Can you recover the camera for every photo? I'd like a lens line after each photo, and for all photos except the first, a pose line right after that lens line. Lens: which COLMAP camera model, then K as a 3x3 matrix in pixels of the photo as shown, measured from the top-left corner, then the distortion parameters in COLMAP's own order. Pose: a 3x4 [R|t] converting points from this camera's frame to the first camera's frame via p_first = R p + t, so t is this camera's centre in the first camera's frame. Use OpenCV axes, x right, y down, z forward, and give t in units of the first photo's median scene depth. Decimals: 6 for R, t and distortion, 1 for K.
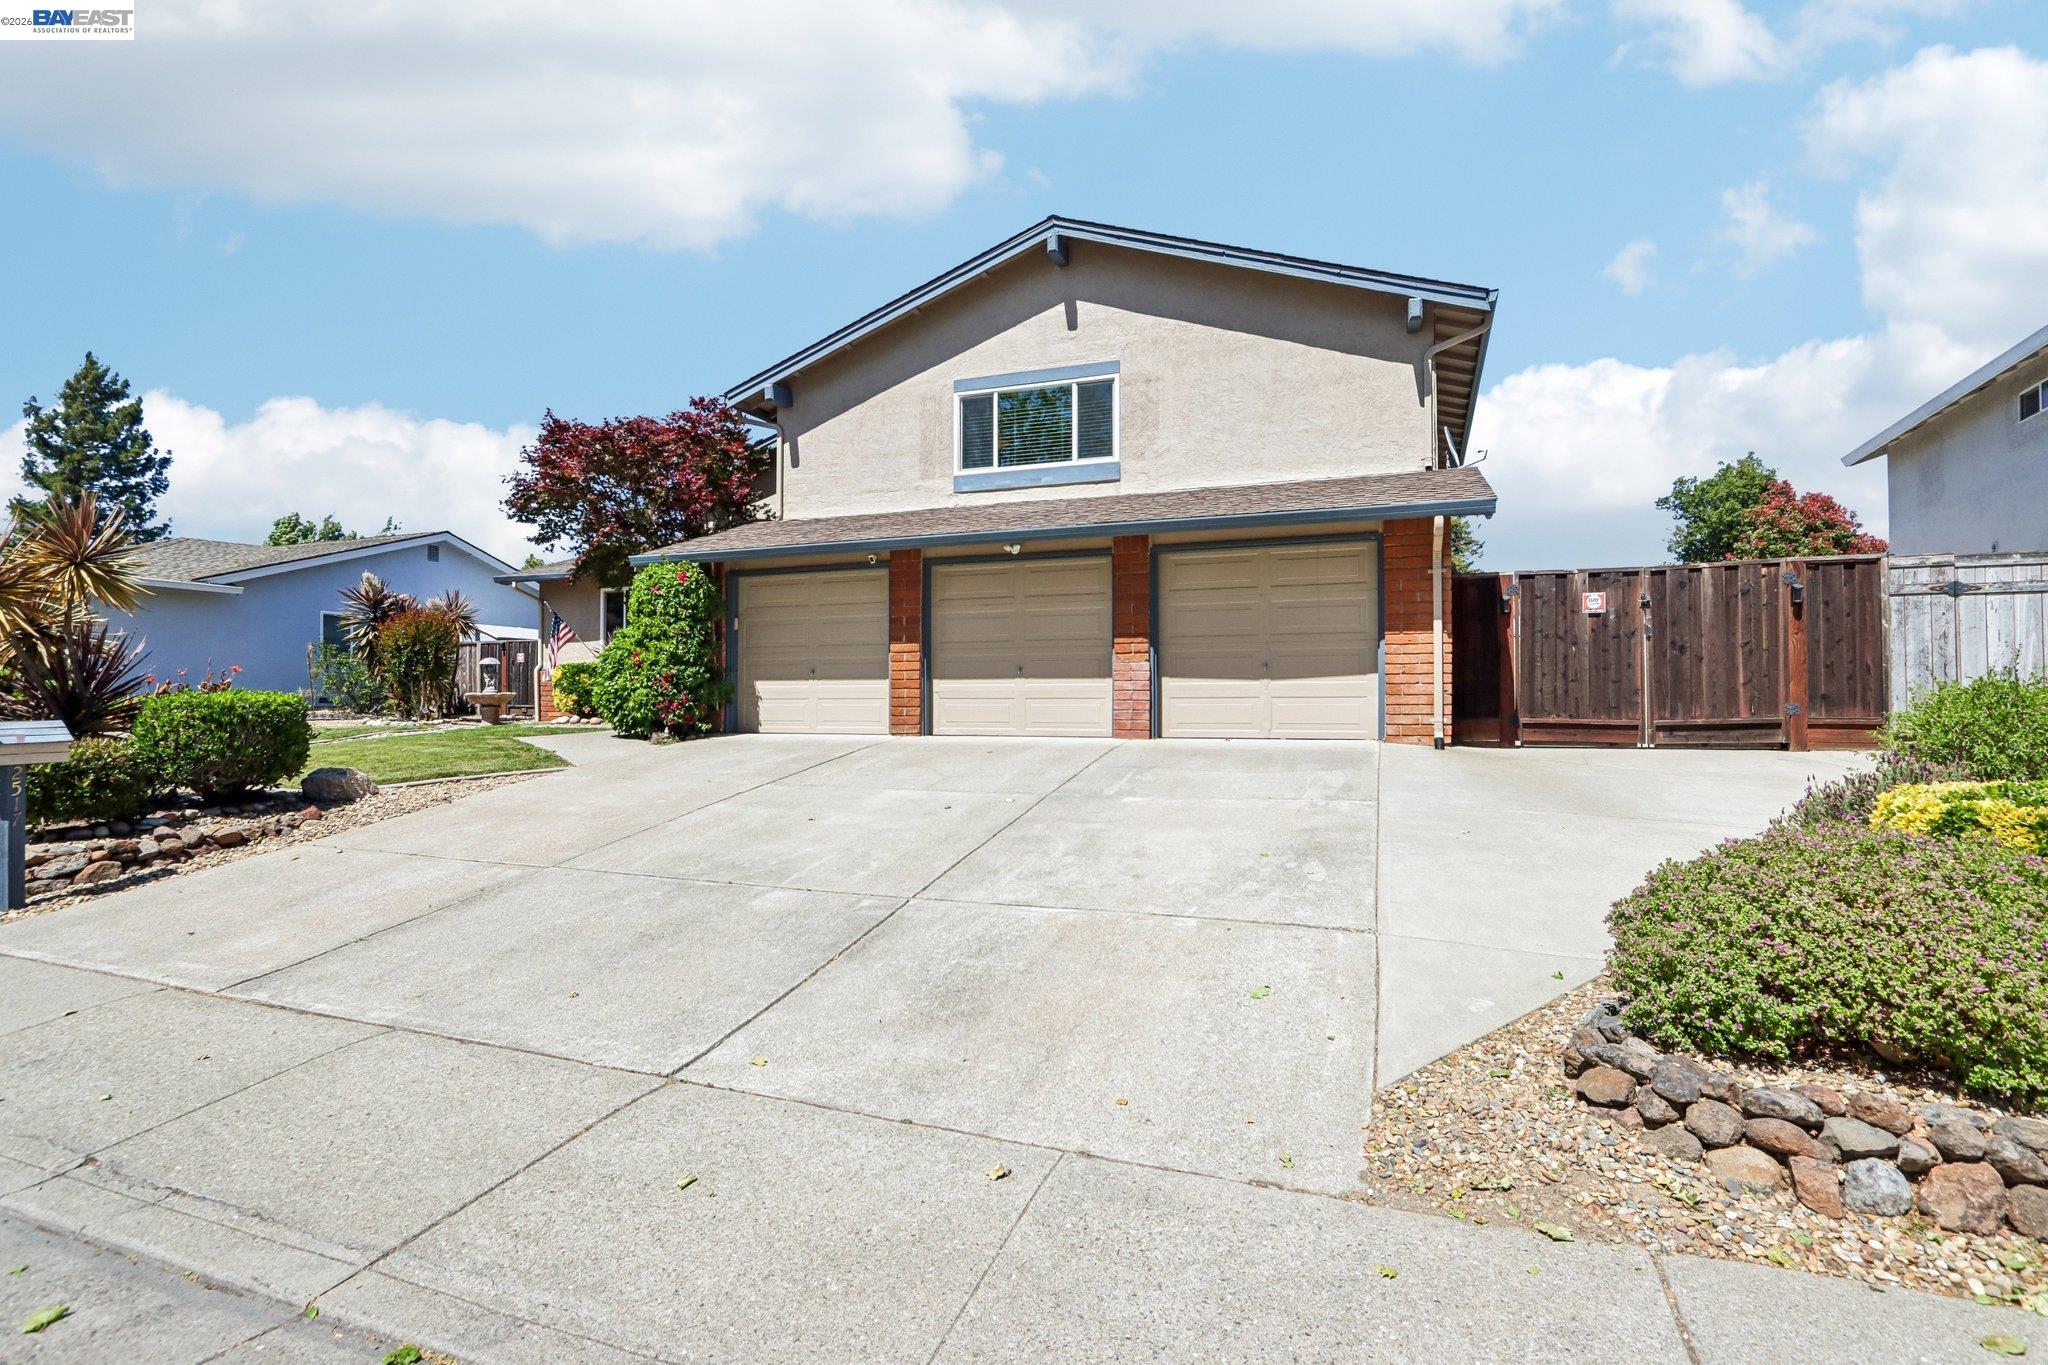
lens RADIAL K [[967.1, 0, 1036.5], [0, 967.1, 700.6], [0, 0, 1]] dist [-0.003849, 0.000208]
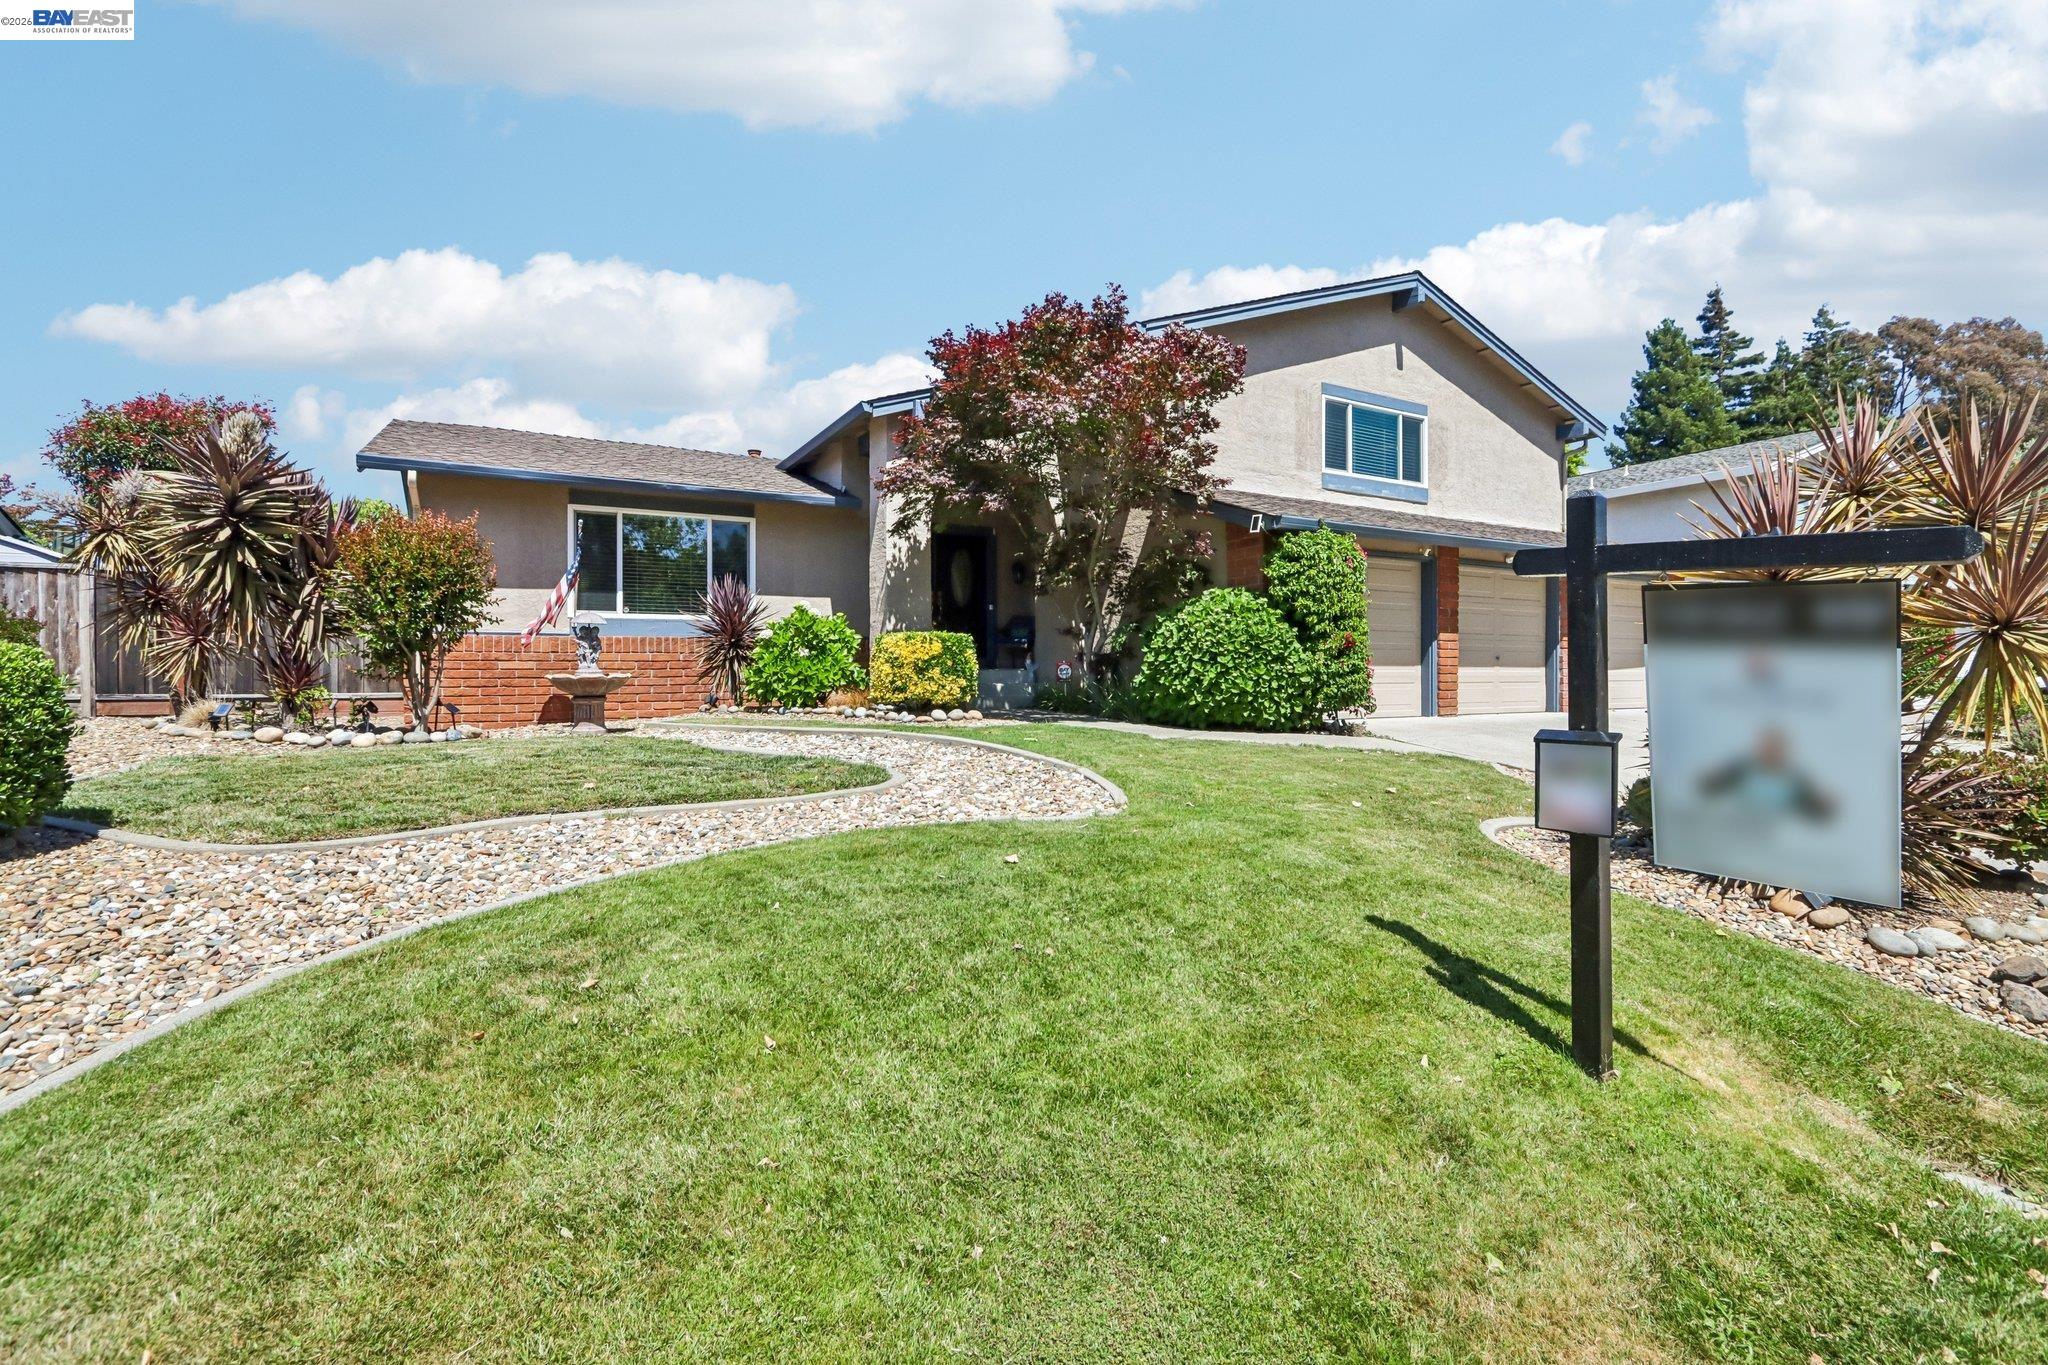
lens RADIAL K [[948.0, 0, 1024.0], [0, 948.0, 682.5], [0, 0, 1]] dist [-0.003925, -0.000197]
pose [[0.642953, -0.005926, 0.765883, -1.492121], [0.000336, 0.999972, 0.007455, -0.012653], [-0.765906, -0.004536, 0.642937, 0.790481]]
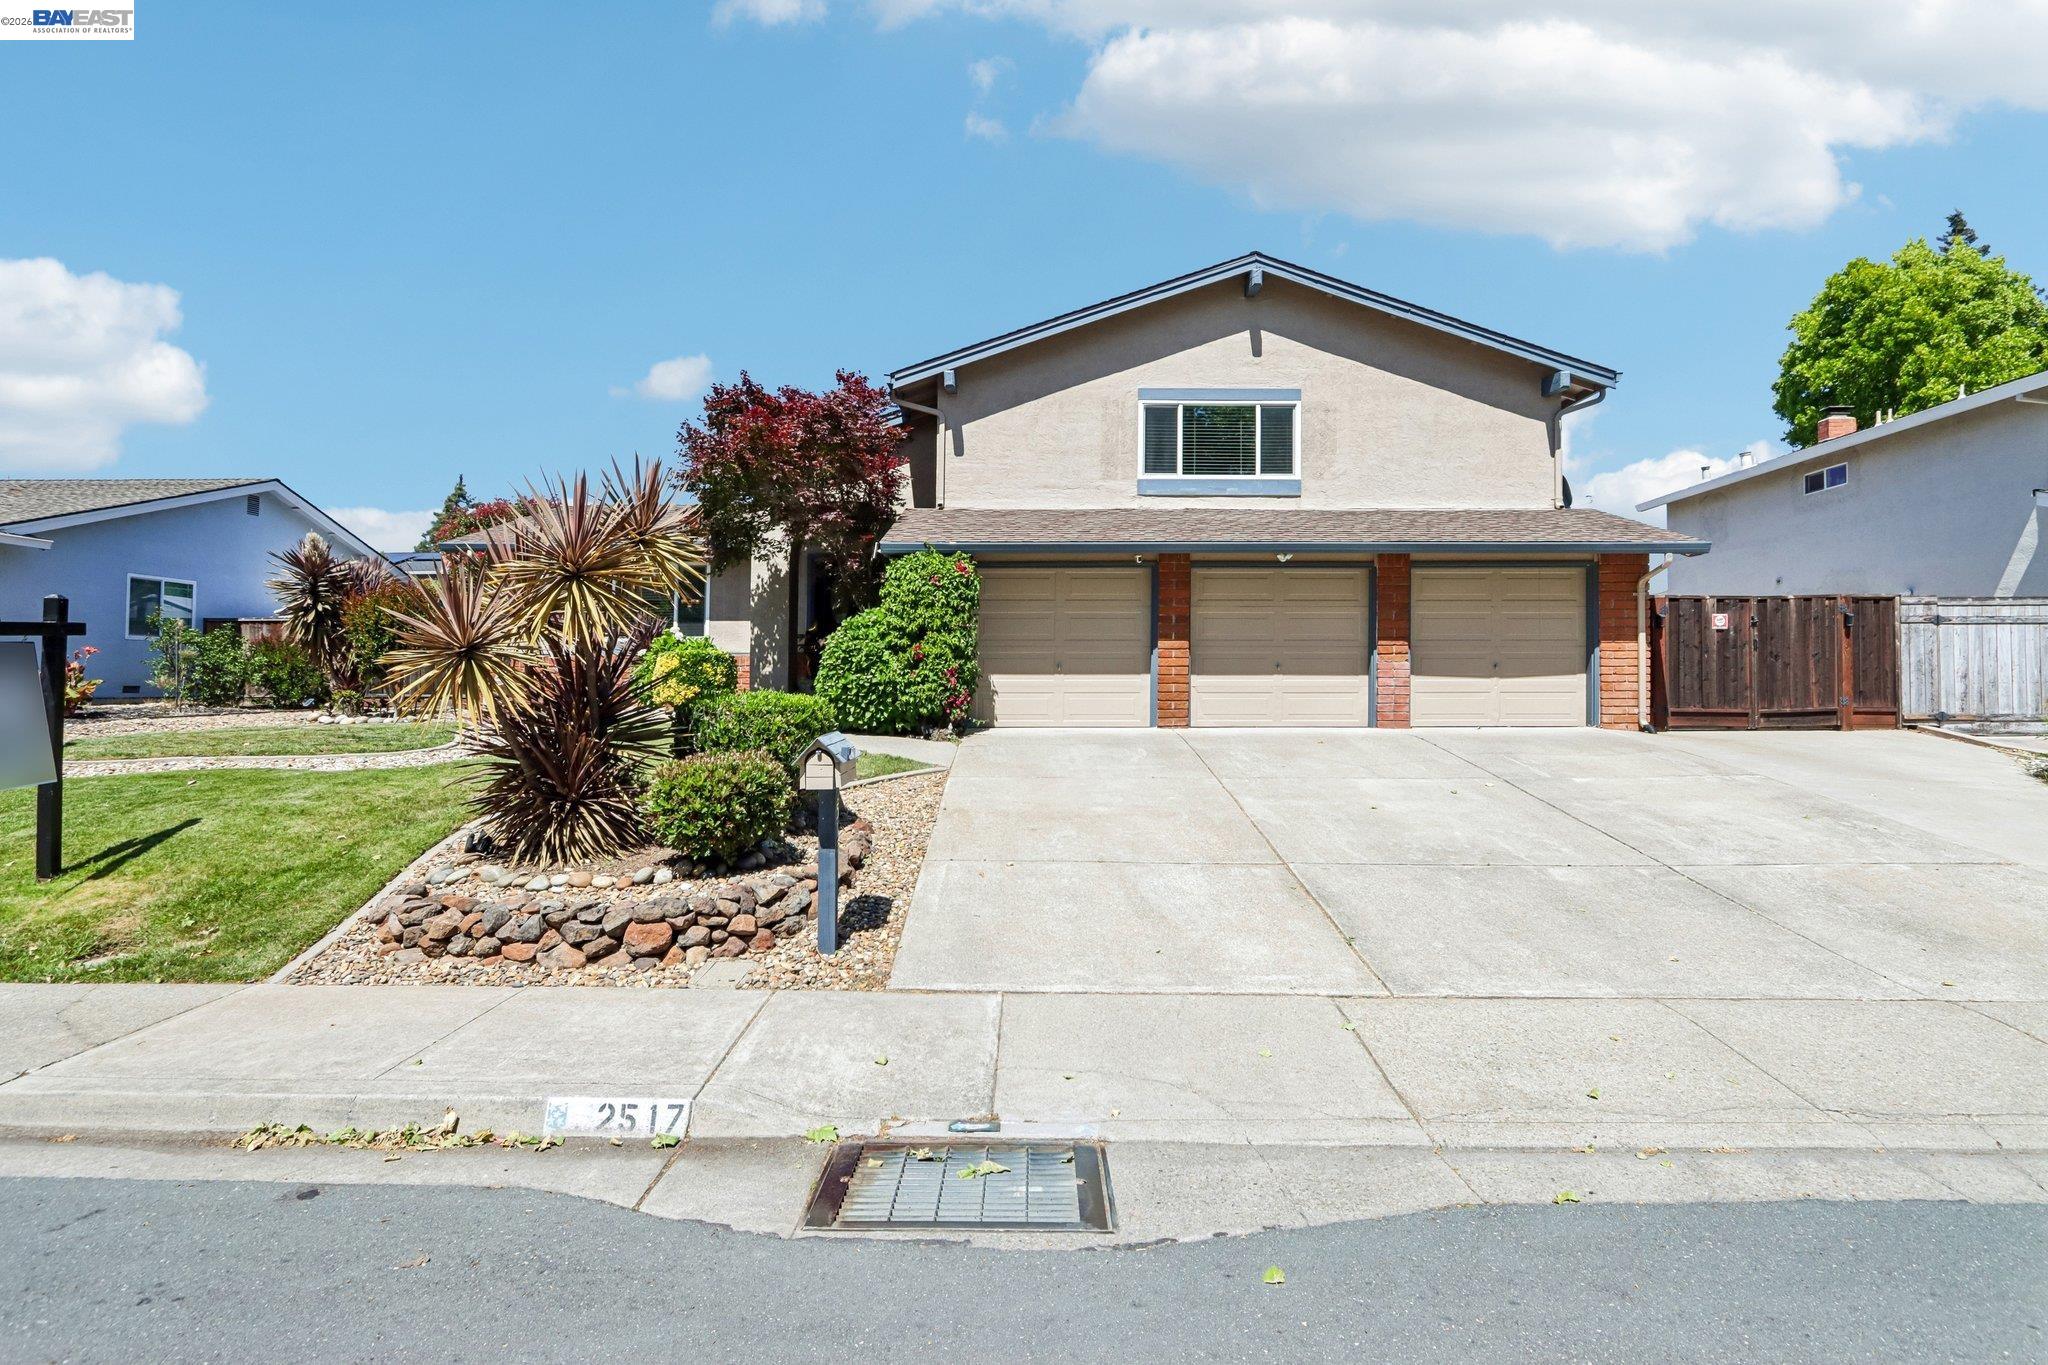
lens RADIAL K [[974.3, 0, 1039.4], [0, 974.3, 668.2], [0, 0, 1]] dist [0.004877, -0.000262]
pose [[0.936511, 0.005917, 0.350589, -0.756168], [-0.001190, 0.999905, -0.013698, -0.016736], [-0.350637, 0.012412, 0.936429, 0.067329]]
